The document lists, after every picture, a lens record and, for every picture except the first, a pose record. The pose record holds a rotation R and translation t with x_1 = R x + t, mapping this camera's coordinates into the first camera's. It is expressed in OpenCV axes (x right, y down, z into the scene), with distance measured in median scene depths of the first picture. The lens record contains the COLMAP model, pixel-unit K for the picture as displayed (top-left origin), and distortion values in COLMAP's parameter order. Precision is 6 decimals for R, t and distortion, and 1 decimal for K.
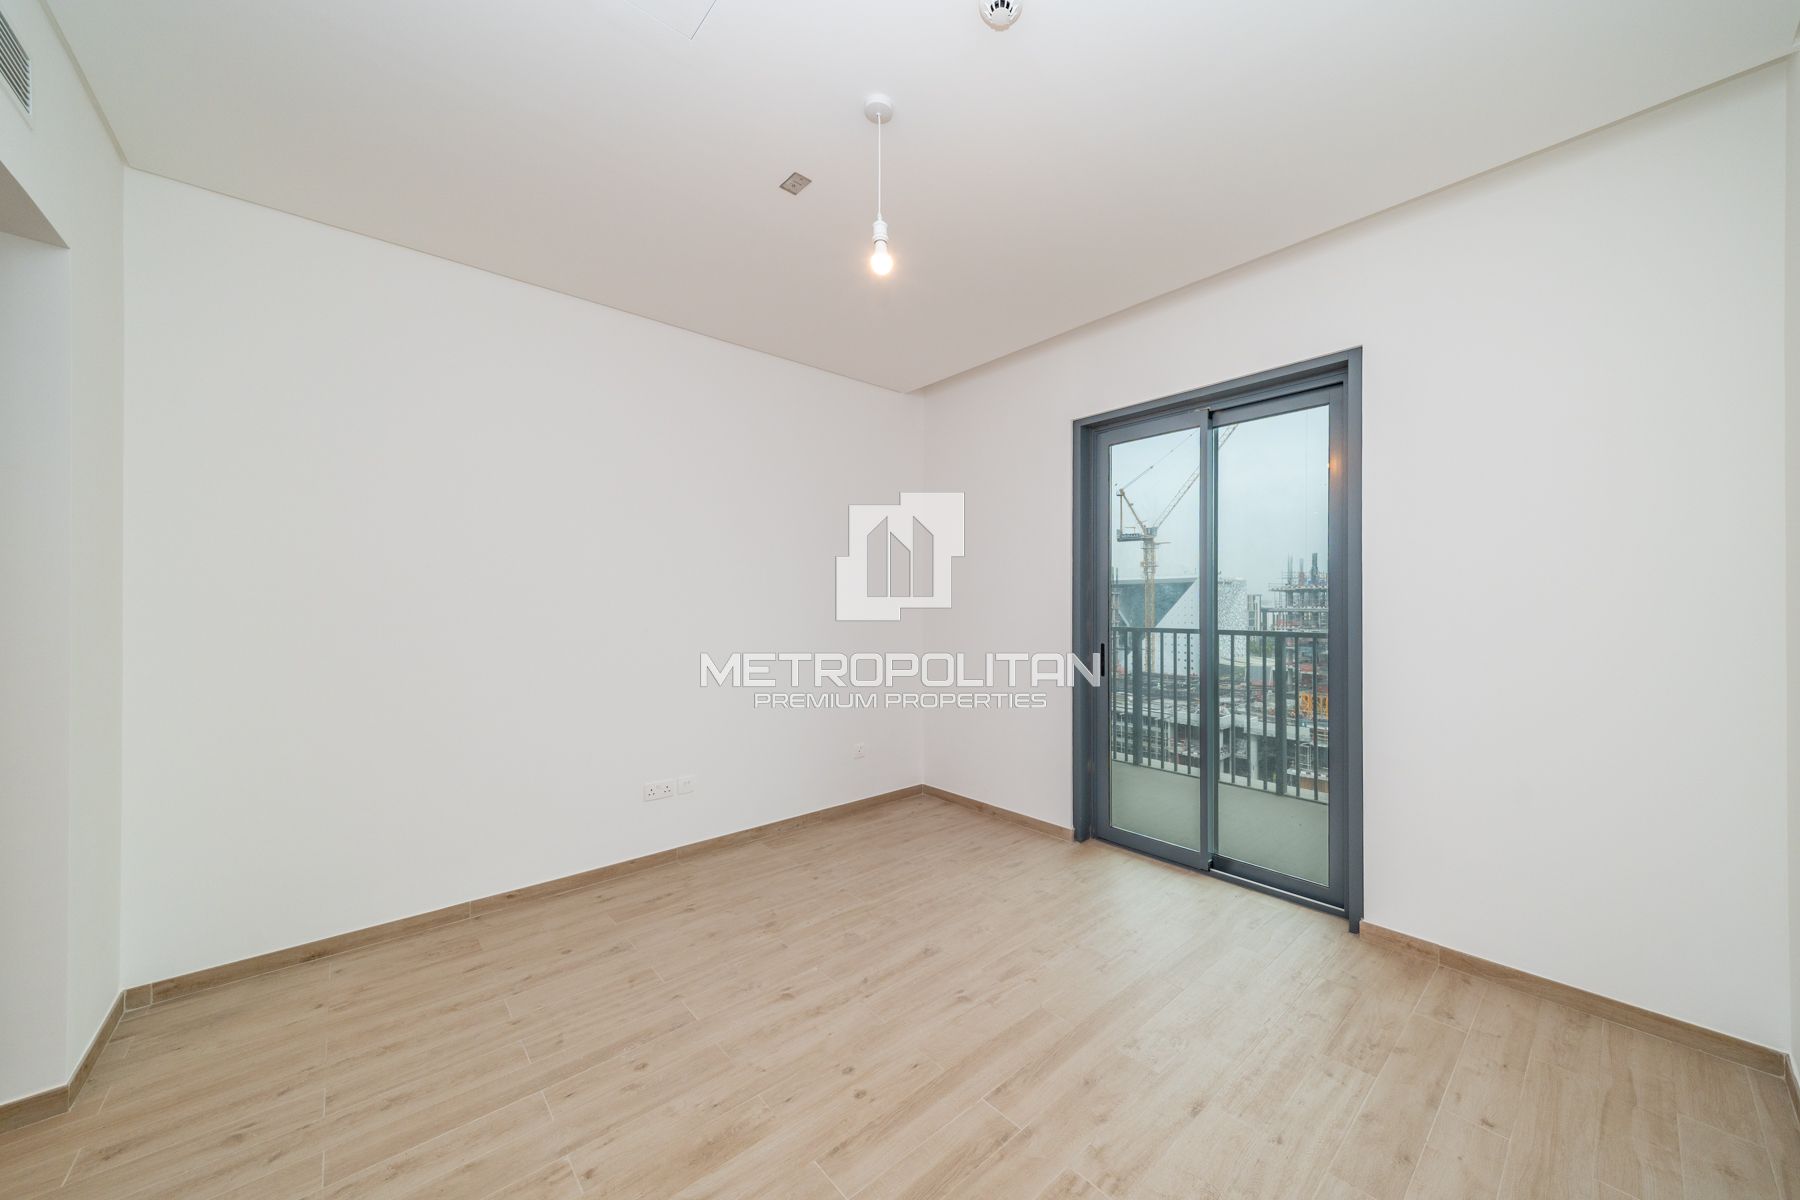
lens RADIAL K [[649.2, 0, 938.0], [0, 649.2, 598.8], [0, 0, 1]] dist [0.001860, -0.000154]
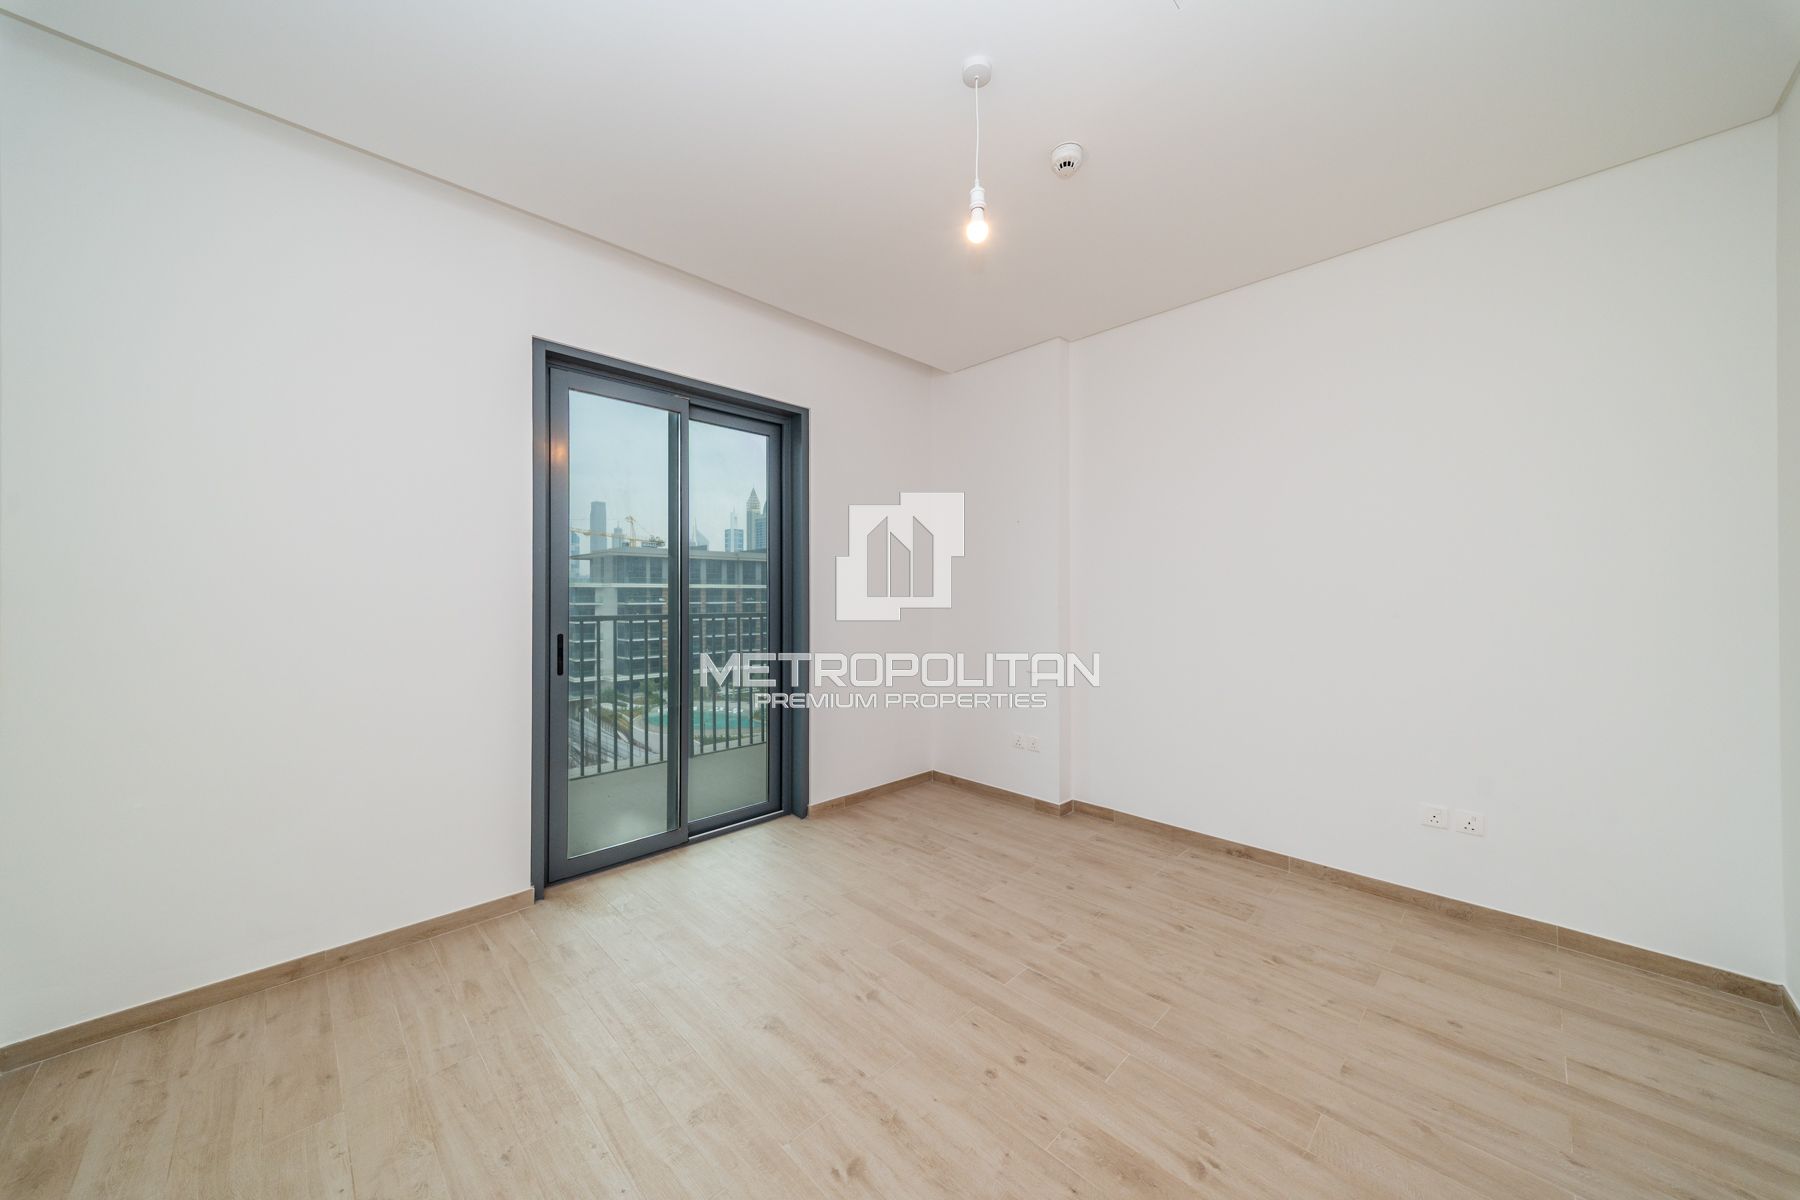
lens RADIAL K [[605.8, 0, 934.4], [0, 605.8, 595.8], [0, 0, 1]] dist [0.000812, -0.000134]
pose [[-0.046532, -0.006377, 0.998896, -0.856628], [-0.003443, 0.999975, 0.006224, 0.018889], [-0.998911, -0.003149, -0.046553, 0.951586]]
